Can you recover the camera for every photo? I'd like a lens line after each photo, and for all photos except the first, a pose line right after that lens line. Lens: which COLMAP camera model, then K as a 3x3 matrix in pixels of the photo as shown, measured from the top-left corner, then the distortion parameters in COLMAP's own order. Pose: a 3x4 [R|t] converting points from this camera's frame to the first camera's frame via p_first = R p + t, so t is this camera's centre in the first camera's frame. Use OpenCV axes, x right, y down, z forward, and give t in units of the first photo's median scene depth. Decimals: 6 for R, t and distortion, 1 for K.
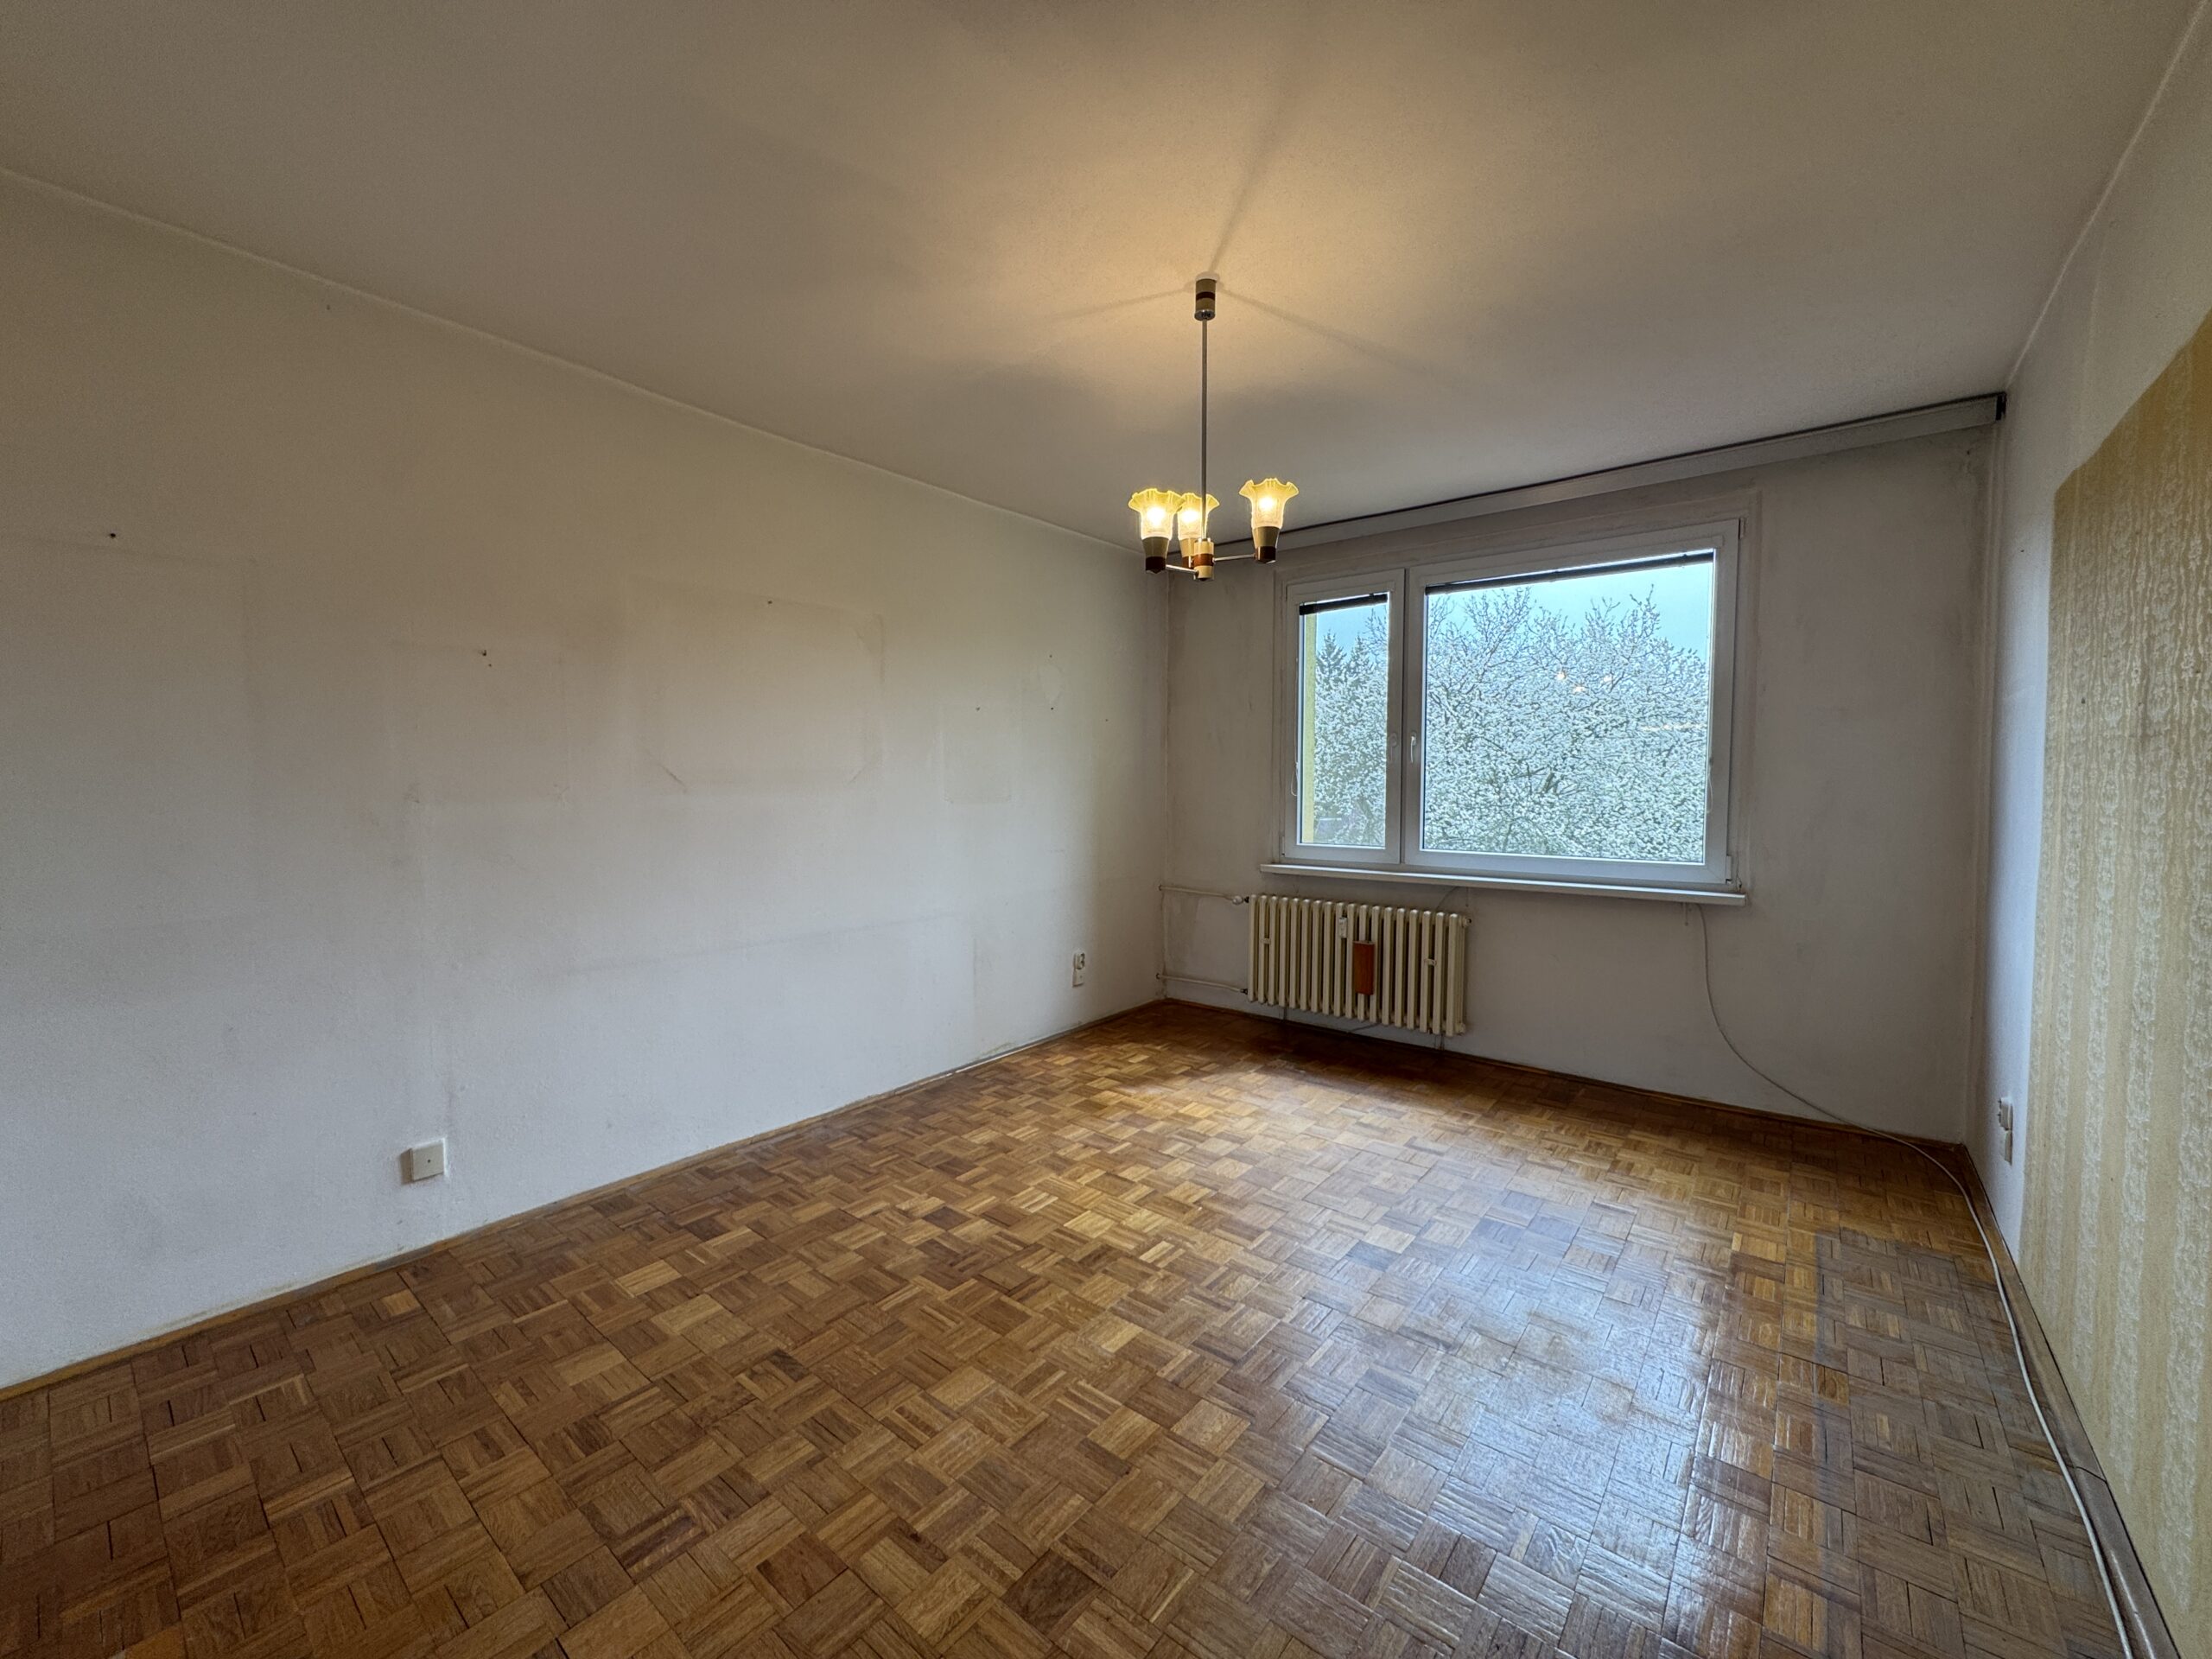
lens RADIAL K [[882.3, 0, 1095.0], [0, 882.3, 828.3], [0, 0, 1]] dist [-0.000045, 0.000307]
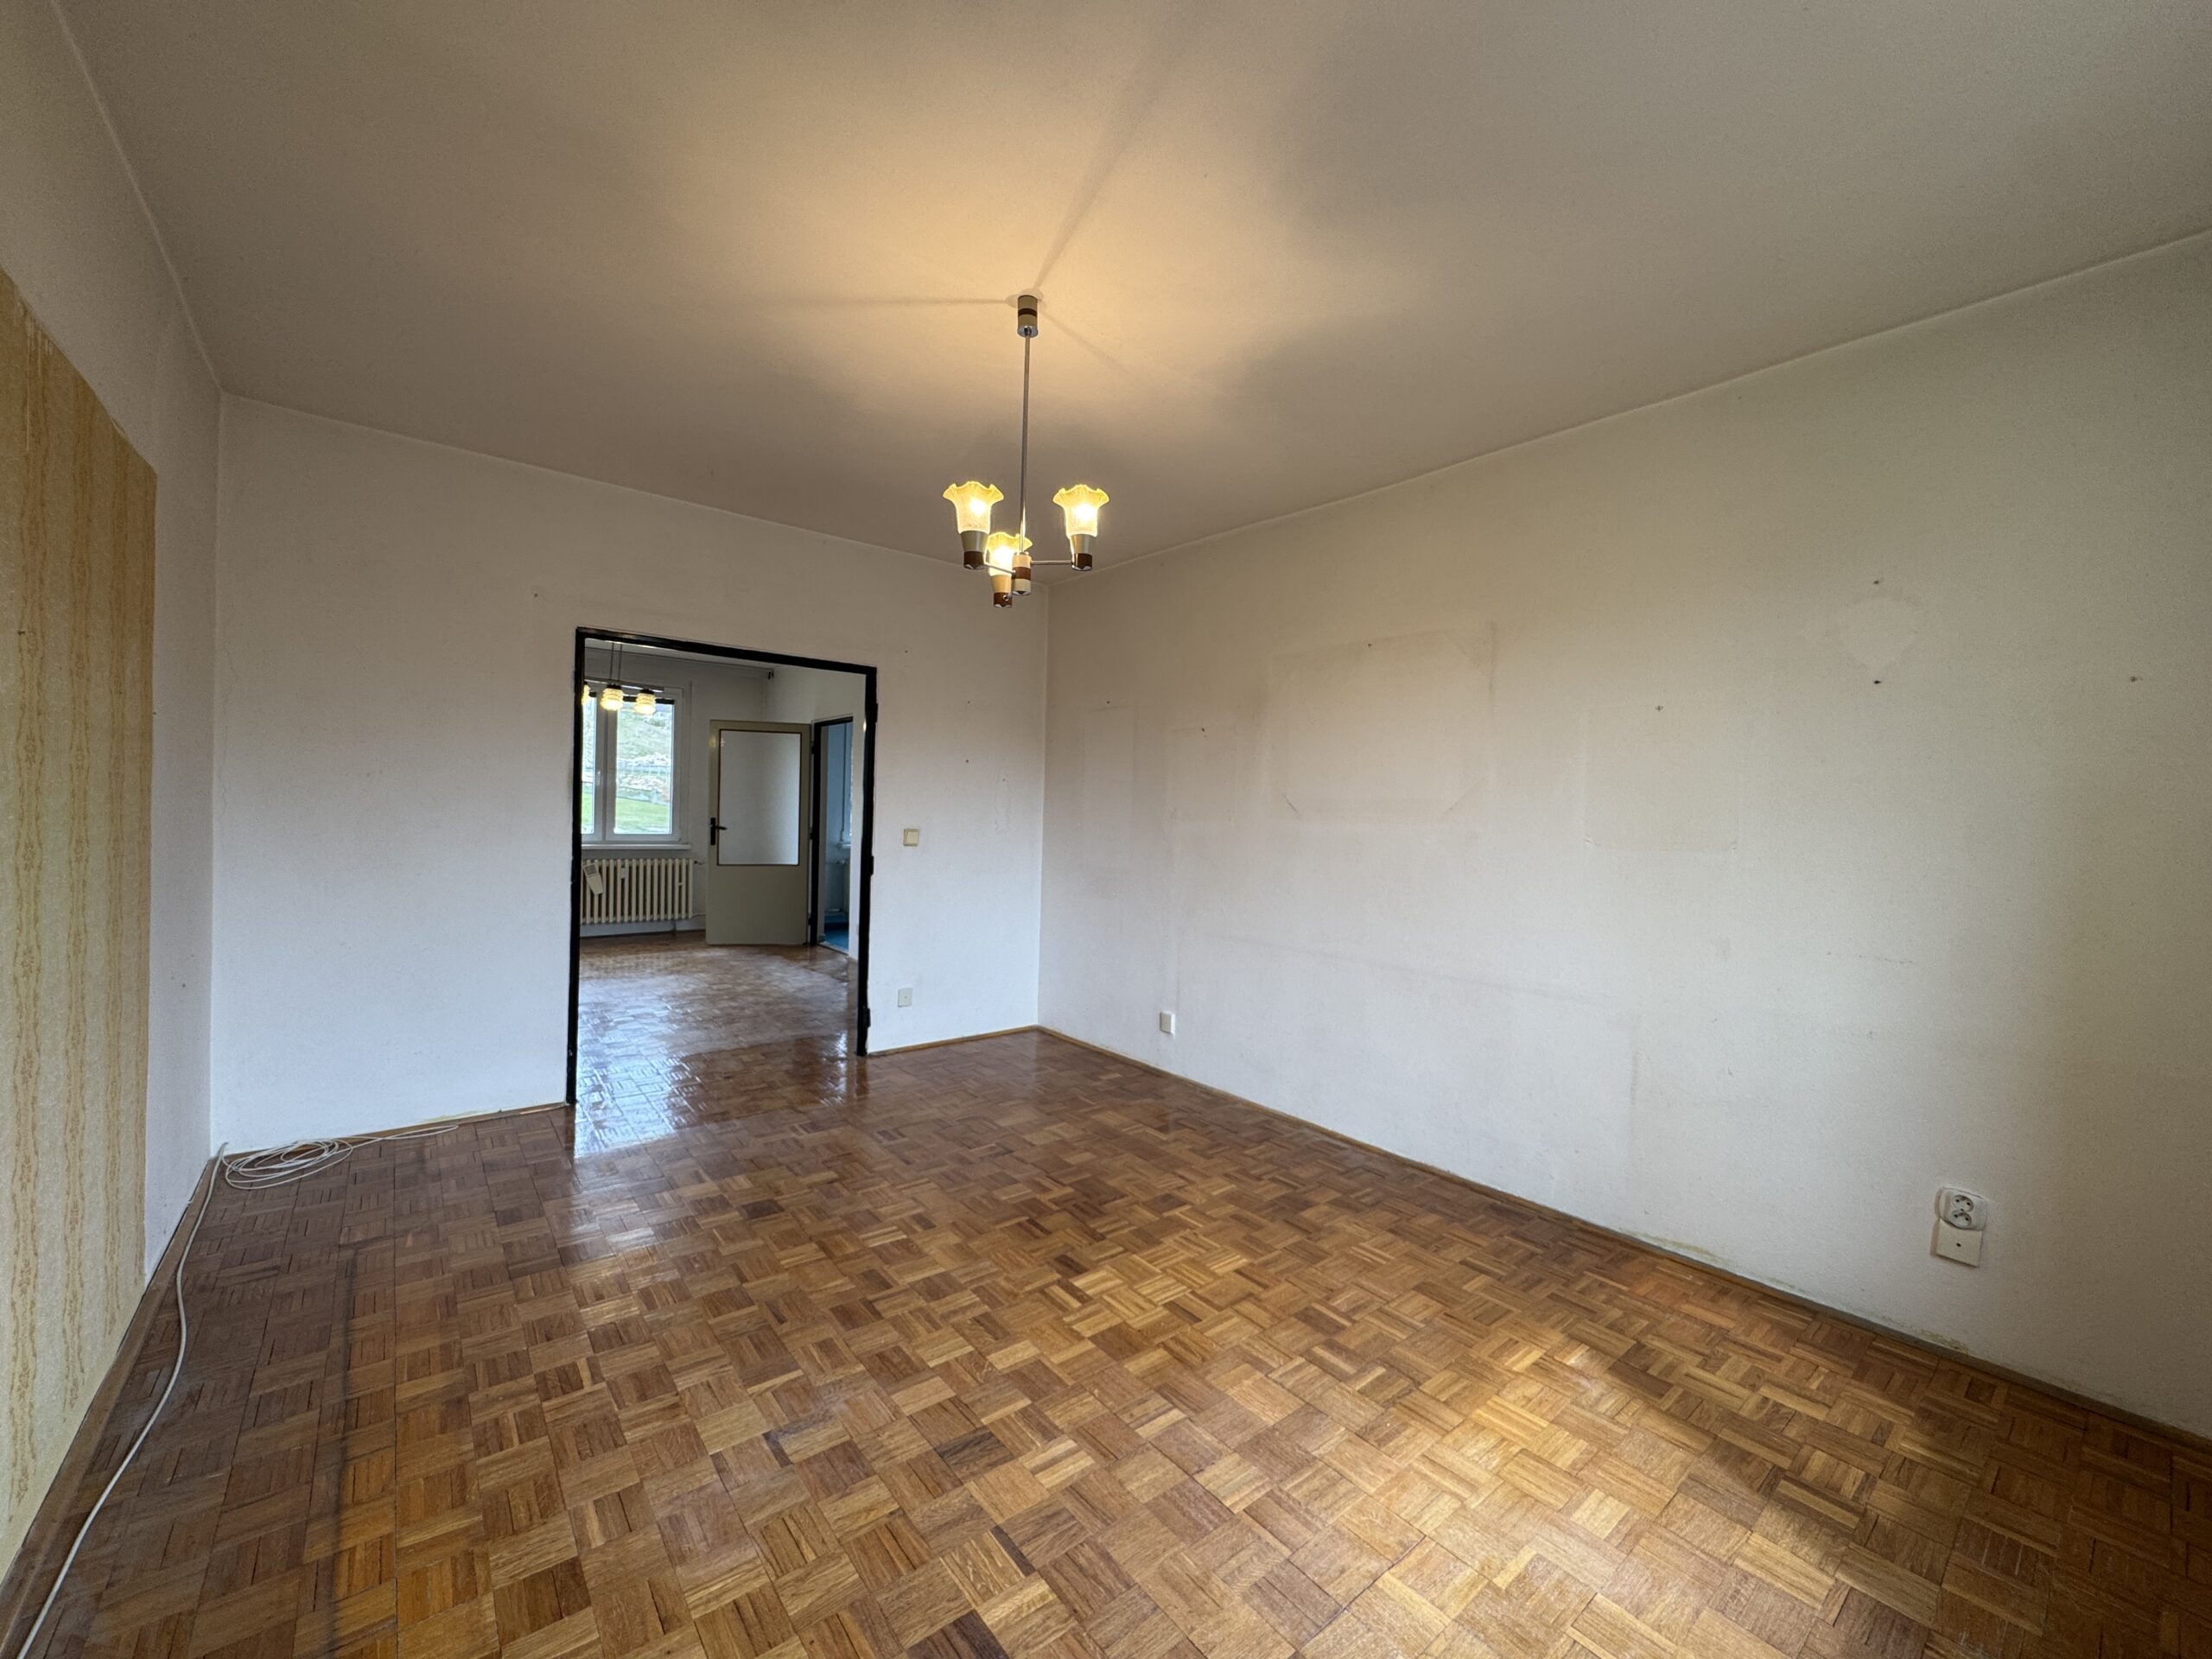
lens RADIAL K [[882.3, 0, 1095.0], [0, 882.3, 828.3], [0, 0, 1]] dist [-0.000045, 0.000307]
pose [[-0.211490, 0.015161, -0.977263, 0.697757], [-0.076353, 0.996568, 0.031985, -0.039700], [0.974393, 0.081381, -0.209606, 0.840980]]
